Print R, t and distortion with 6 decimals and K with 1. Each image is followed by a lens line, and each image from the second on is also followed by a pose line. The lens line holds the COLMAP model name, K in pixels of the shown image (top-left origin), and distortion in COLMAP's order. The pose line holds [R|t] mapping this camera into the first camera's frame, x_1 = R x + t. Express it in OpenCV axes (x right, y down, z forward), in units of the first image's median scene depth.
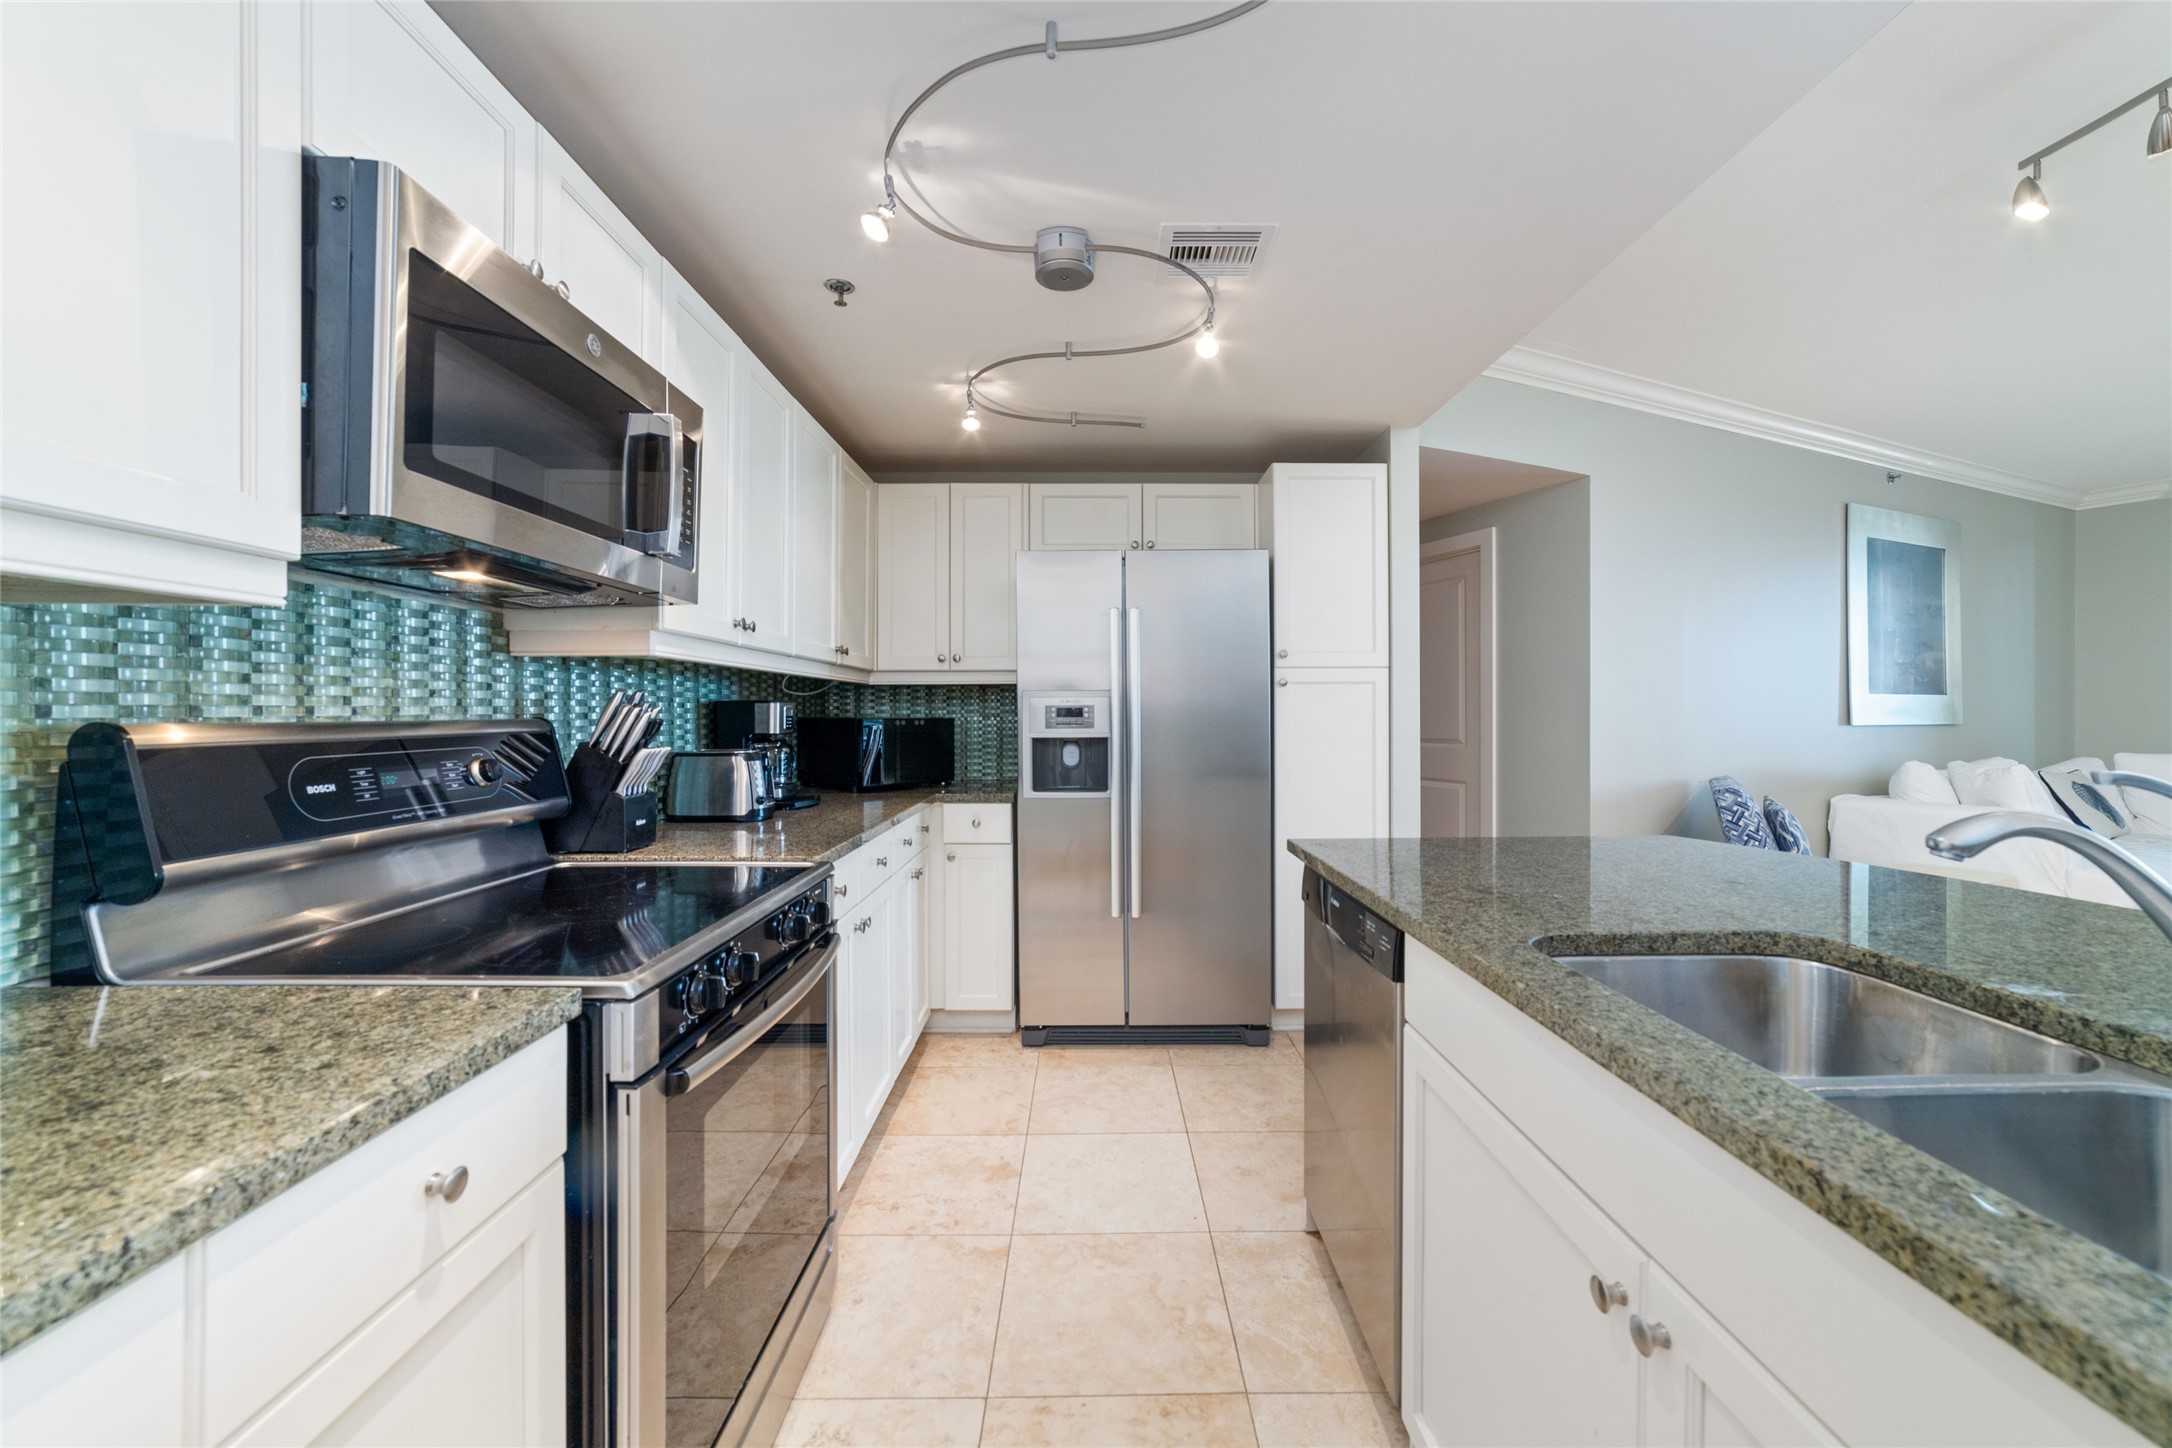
lens RADIAL K [[834.5, 0, 1103.3], [0, 834.5, 710.6], [0, 0, 1]] dist [-0.012907, 0.006354]
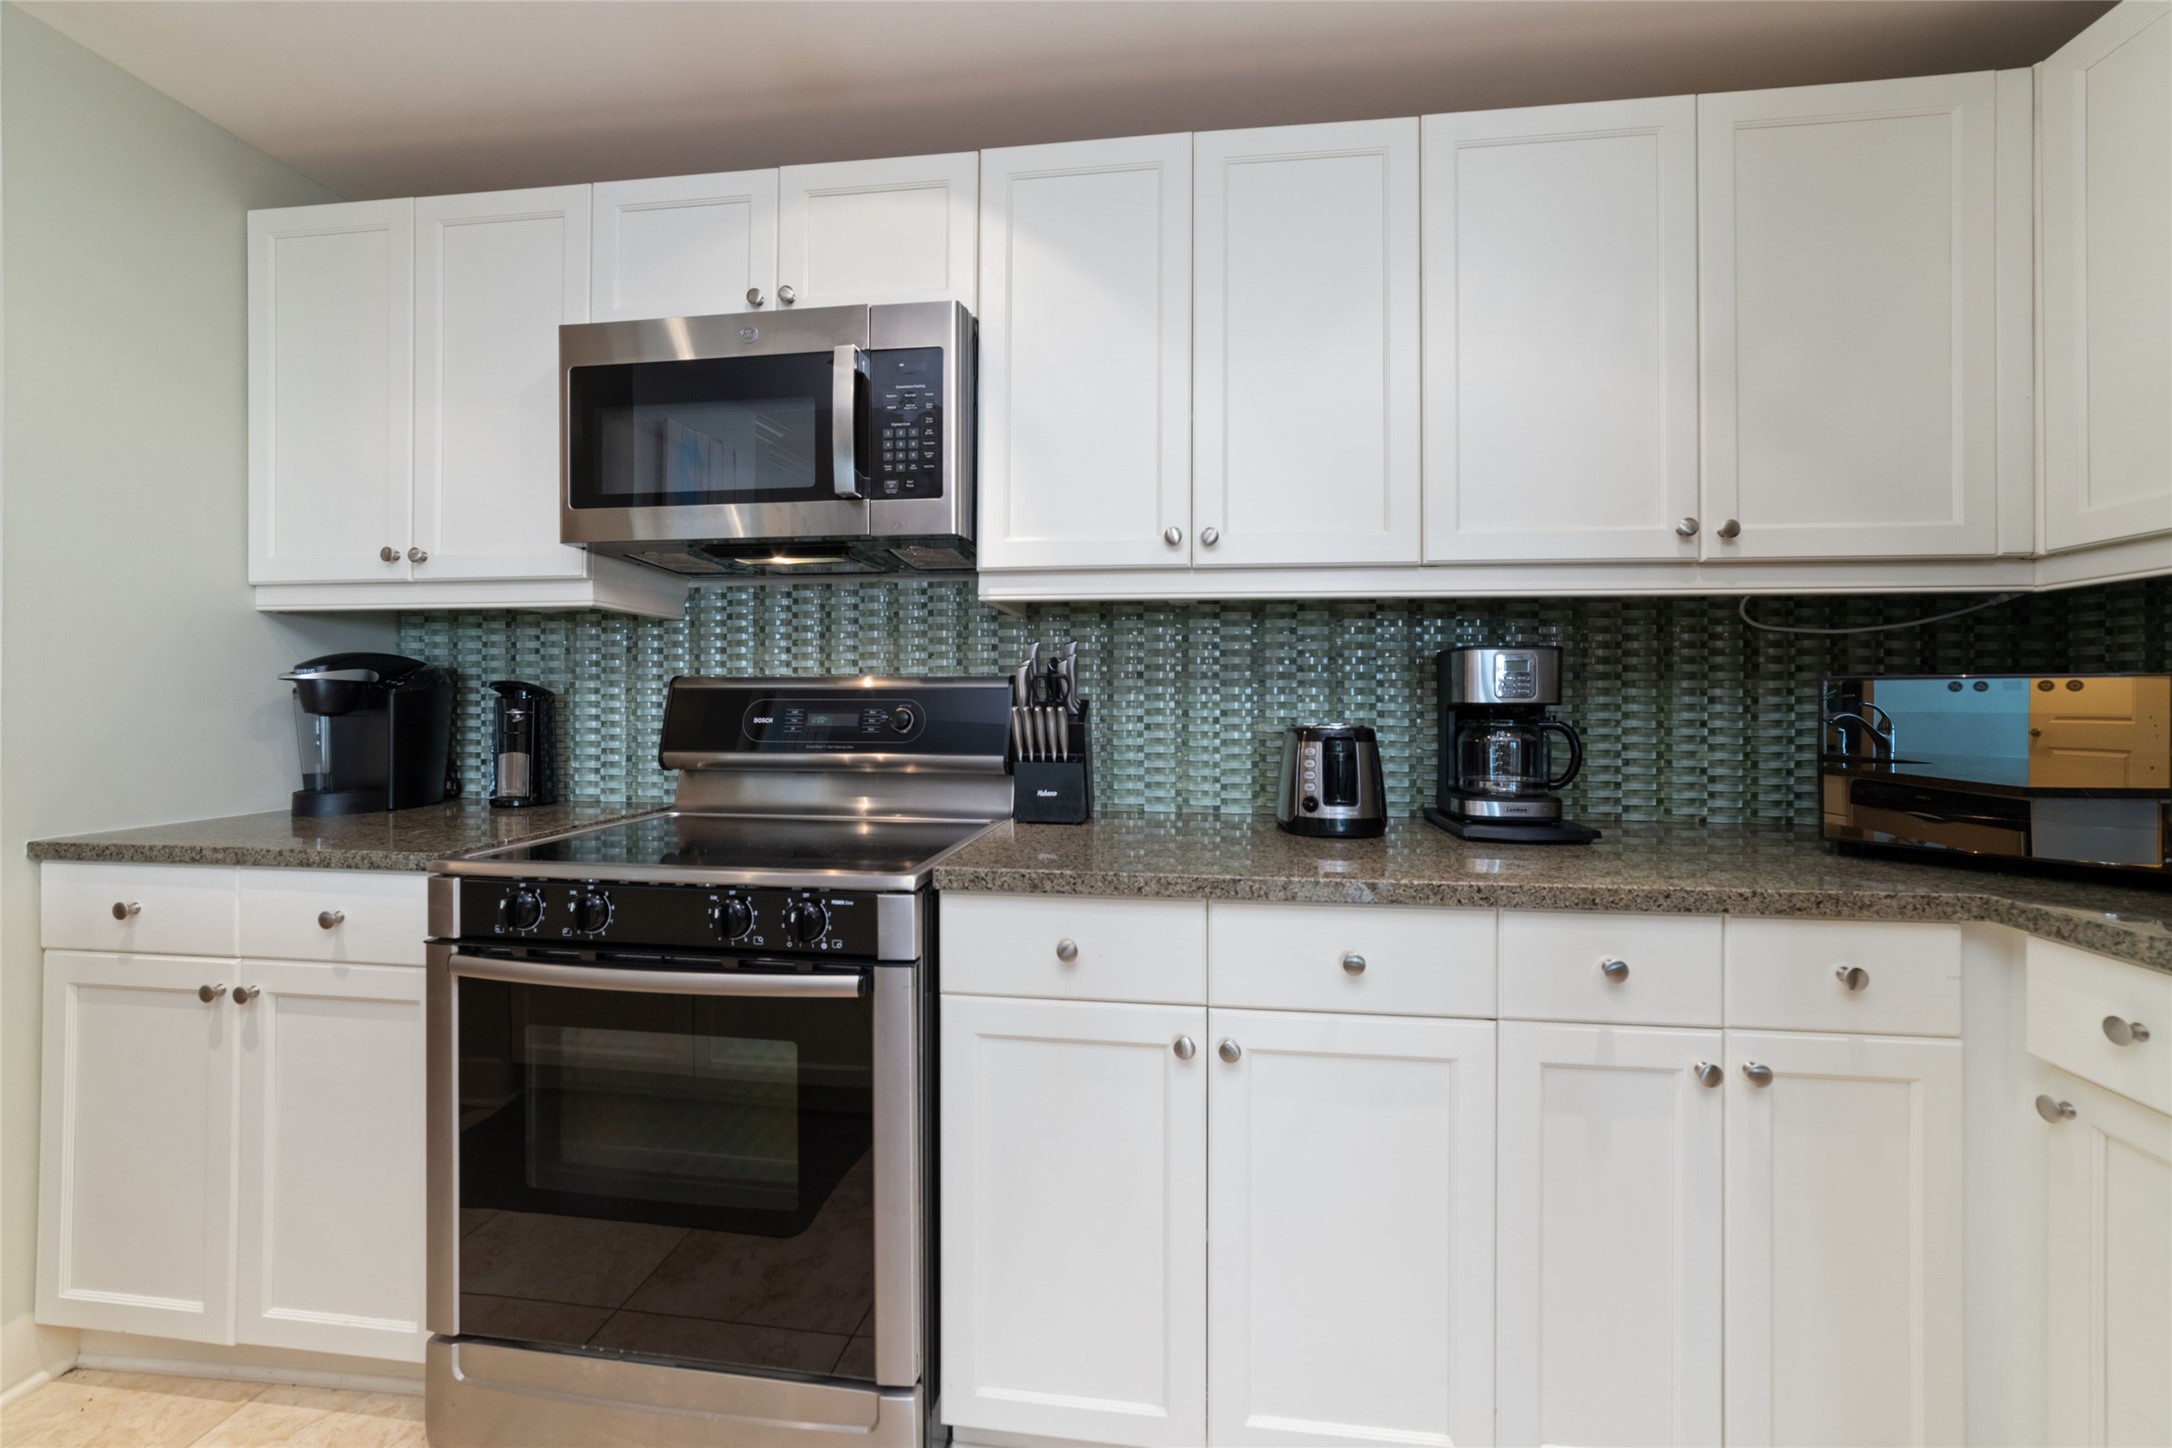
lens RADIAL K [[834.5, 0, 1098.9], [0, 834.5, 711.4], [0, 0, 1]] dist [-0.012907, 0.006354]
pose [[-0.145963, 0.012420, -0.989212, 0.154727], [-0.000973, 0.999919, 0.012698, 0.019113], [0.989290, 0.002816, -0.145939, 0.602970]]
